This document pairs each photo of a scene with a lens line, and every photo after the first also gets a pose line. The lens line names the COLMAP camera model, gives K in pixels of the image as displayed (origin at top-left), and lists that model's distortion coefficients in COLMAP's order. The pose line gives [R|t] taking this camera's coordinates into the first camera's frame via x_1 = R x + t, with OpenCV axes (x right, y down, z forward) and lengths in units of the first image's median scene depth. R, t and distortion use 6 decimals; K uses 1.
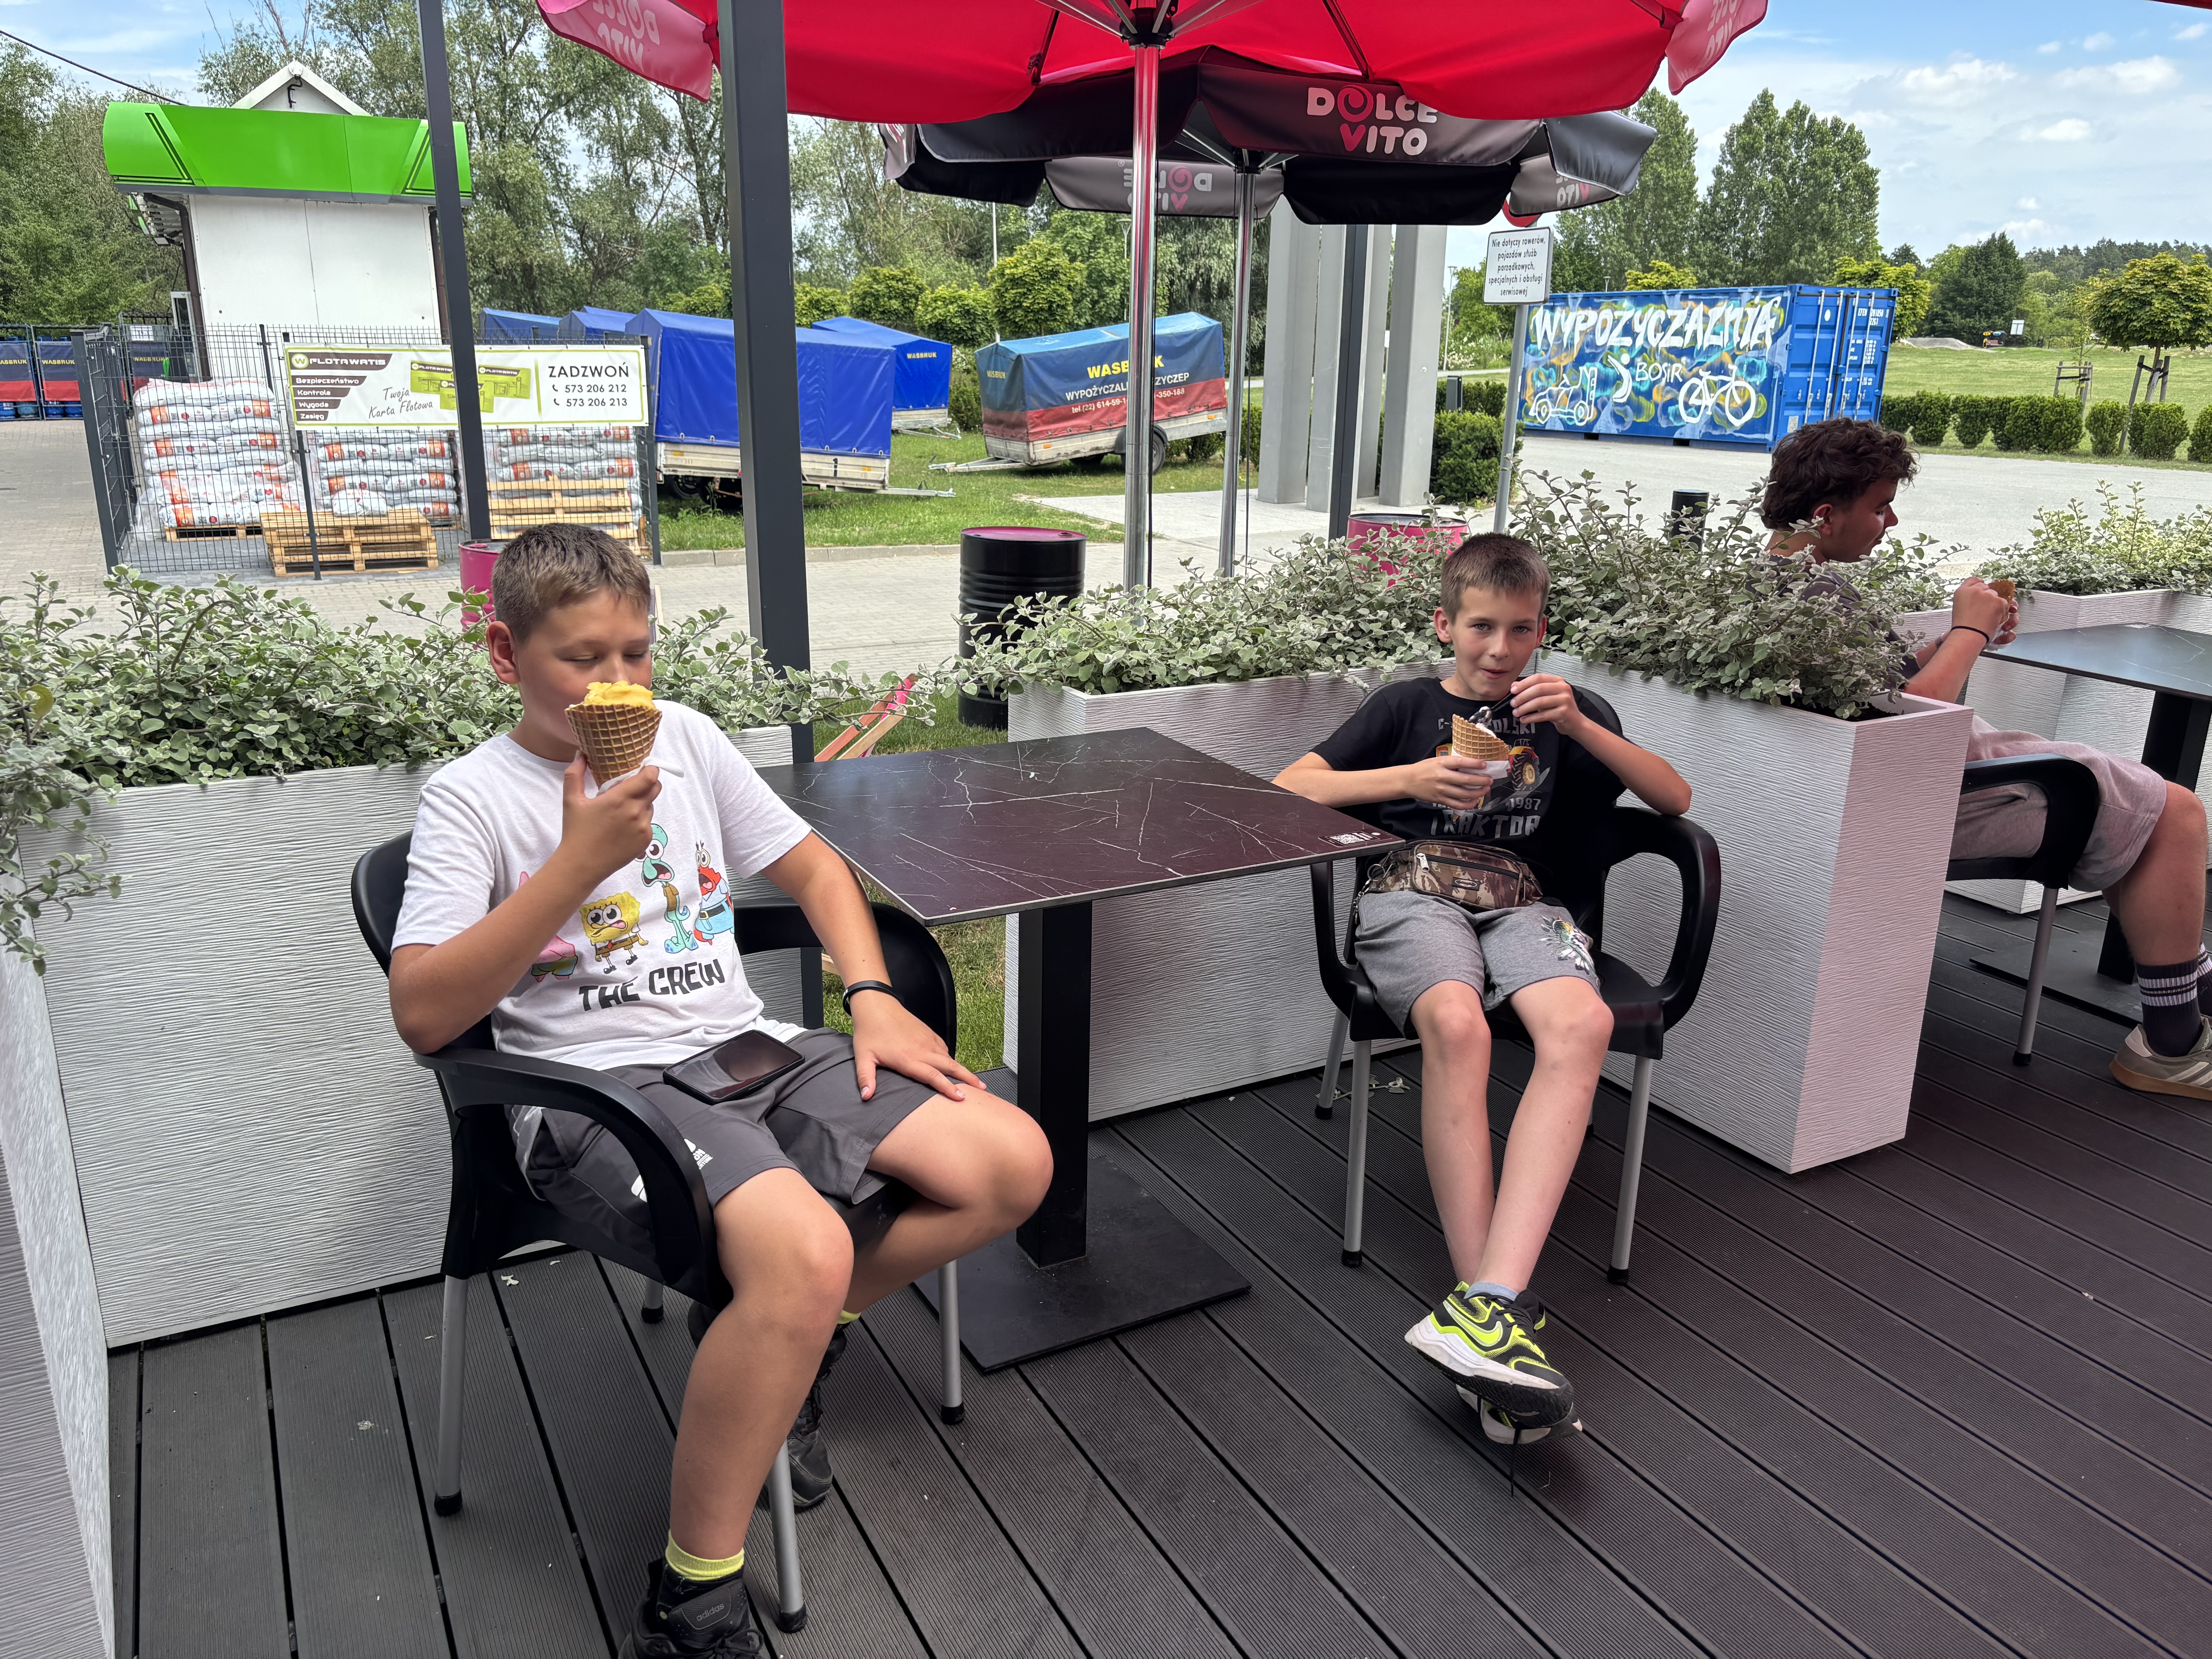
lens RADIAL K [[1641.7, 0, 1099.2], [0, 1641.7, 826.5], [0, 0, 1]] dist [0.010886, -0.031938]
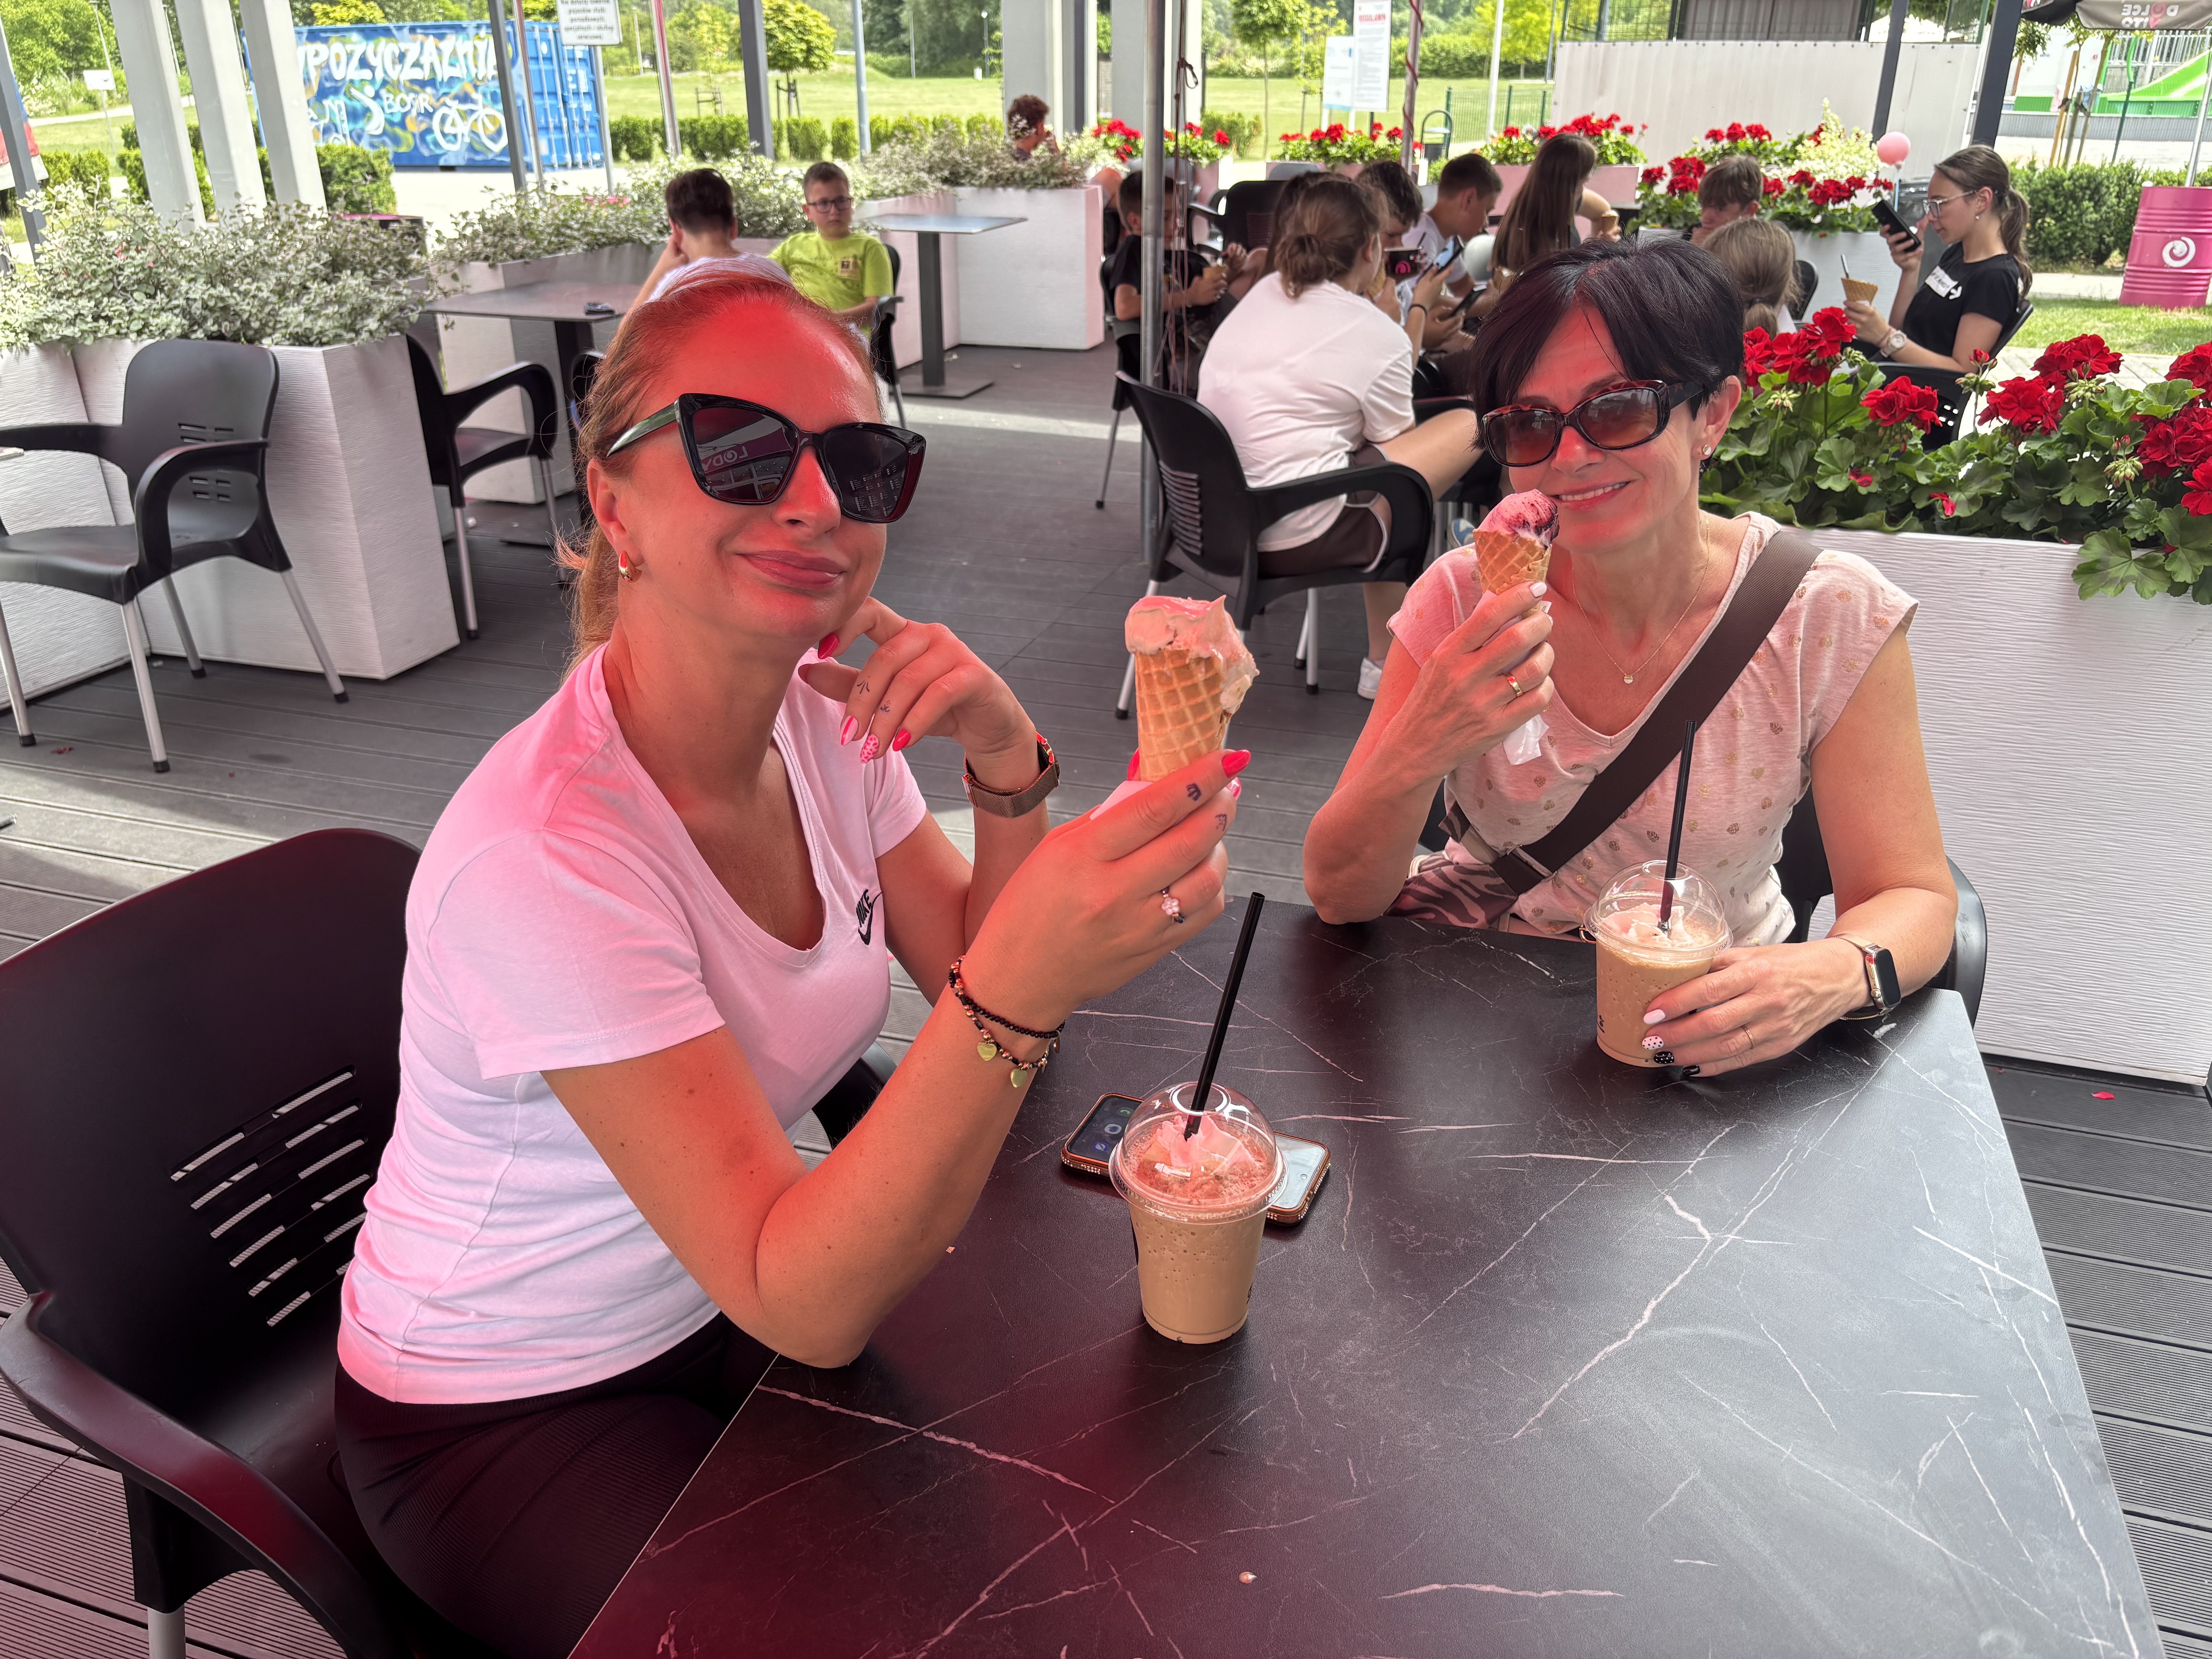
lens RADIAL K [[1641.7, 0, 1101.8], [0, 1641.7, 830.5], [0, 0, 1]] dist [0.010886, -0.031938]
pose [[0.708830, -0.304072, 0.636475, -0.178539], [0.208849, 0.952329, 0.222378, 0.039057], [-0.673752, -0.024701, 0.738544, -0.133185]]
